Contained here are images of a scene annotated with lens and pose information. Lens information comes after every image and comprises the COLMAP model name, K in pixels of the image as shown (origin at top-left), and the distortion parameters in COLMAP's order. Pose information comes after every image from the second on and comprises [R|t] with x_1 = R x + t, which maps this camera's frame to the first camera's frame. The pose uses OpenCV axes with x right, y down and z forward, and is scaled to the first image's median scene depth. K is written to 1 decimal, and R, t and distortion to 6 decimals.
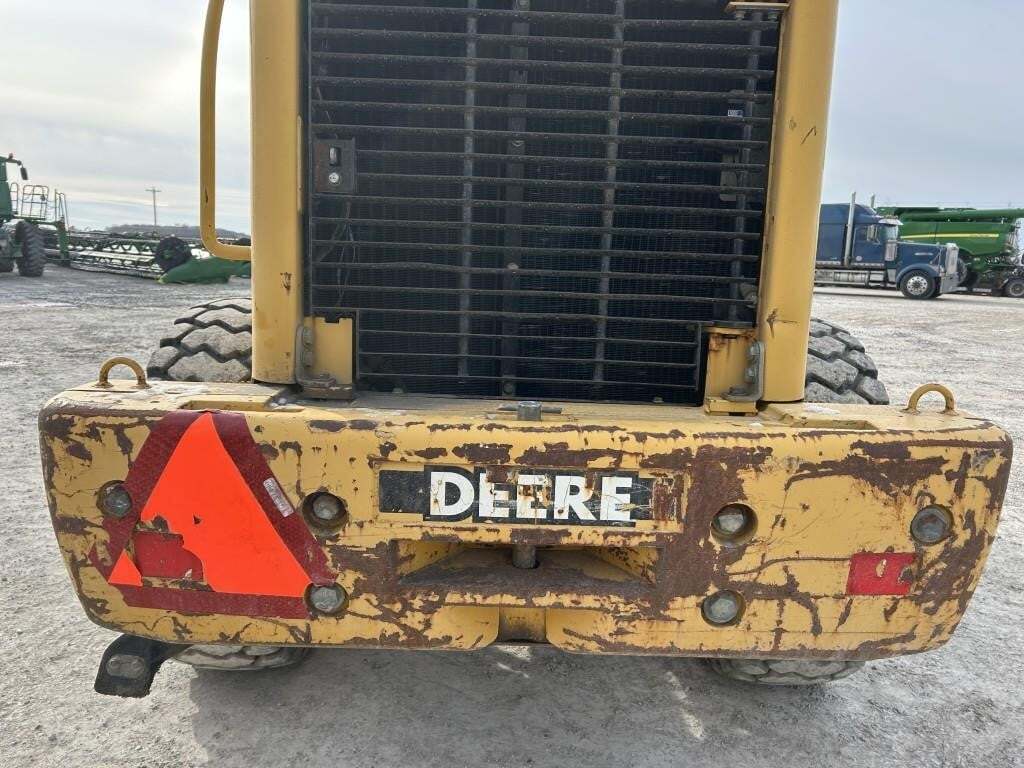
lens RADIAL K [[770.8, 0, 511.8], [0, 770.8, 374.8], [0, 0, 1]] dist [0.061041, -0.066007]
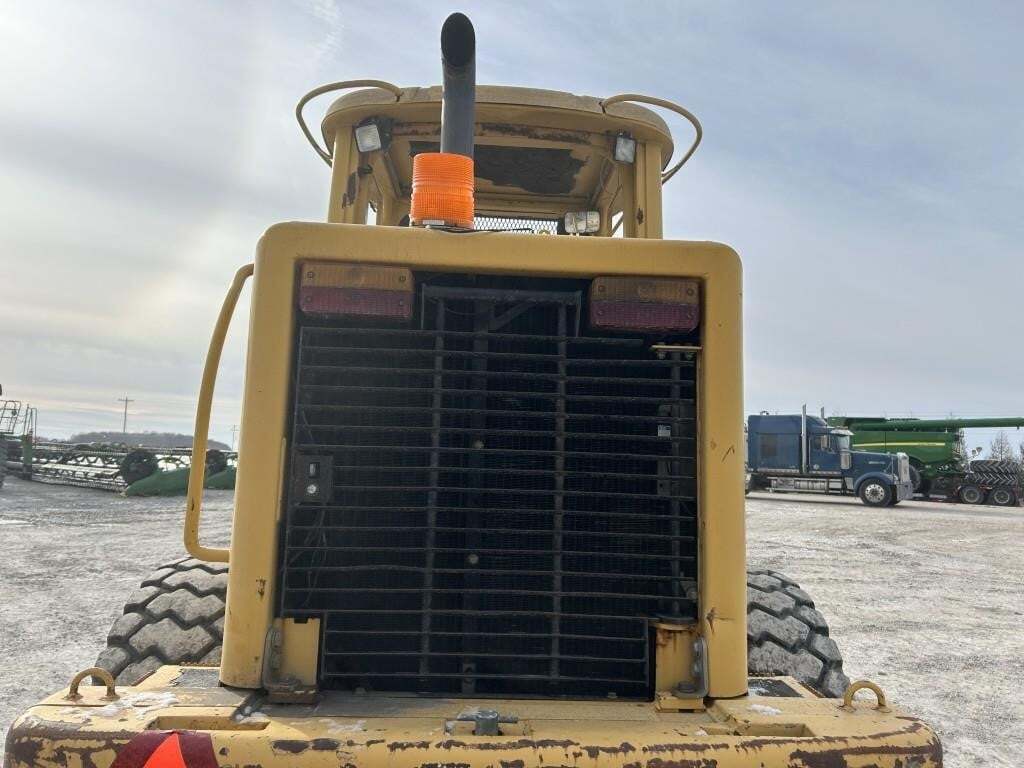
lens RADIAL K [[766.1, 0, 512.0], [0, 766.1, 377.1], [0, 0, 1]] dist [0.055971, -0.052934]
pose [[0.999142, -0.000091, 0.041426, 0.011786], [0.010812, 0.965910, -0.258652, -0.116207], [-0.039990, 0.258878, 0.965082, -0.115858]]
